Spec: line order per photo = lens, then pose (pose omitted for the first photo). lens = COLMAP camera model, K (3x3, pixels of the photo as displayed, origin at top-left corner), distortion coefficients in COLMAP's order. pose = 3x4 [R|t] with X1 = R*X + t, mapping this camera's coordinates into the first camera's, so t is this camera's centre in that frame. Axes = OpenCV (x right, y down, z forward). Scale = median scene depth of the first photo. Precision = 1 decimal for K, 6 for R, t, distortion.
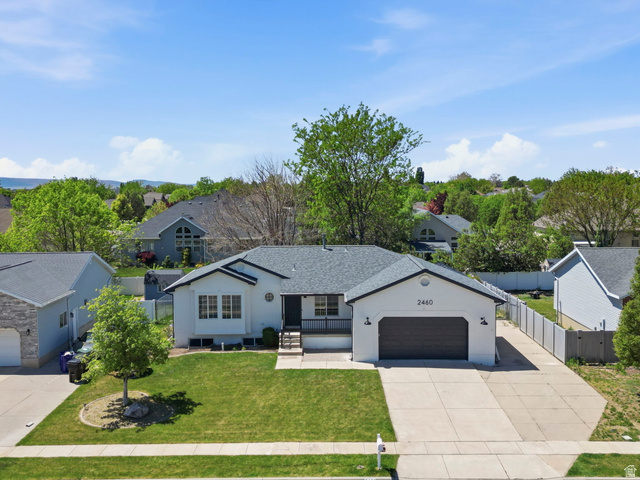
lens RADIAL K [[647.6, 0, 320.6], [0, 647.6, 239.8], [0, 0, 1]] dist [0.070068, 0.002046]
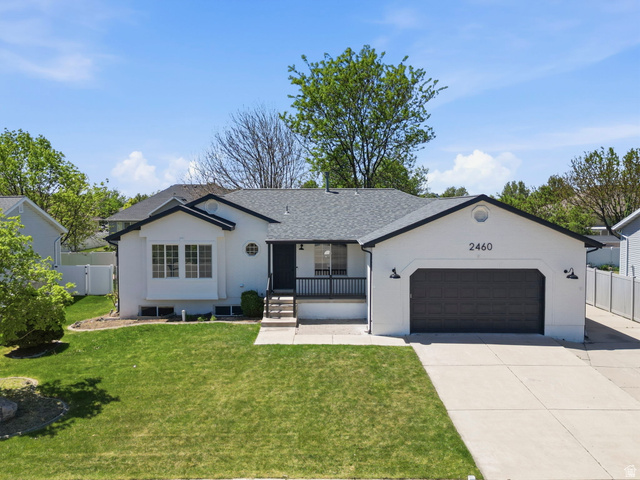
lens RADIAL K [[555.8, 0, 321.2], [0, 555.8, 239.5], [0, 0, 1]] dist [0.048054, -0.011224]
pose [[0.999956, 0.006913, 0.006340, -0.006494], [-0.006747, 0.999642, -0.025875, 0.104767], [-0.006516, 0.025831, 0.999645, 0.426386]]
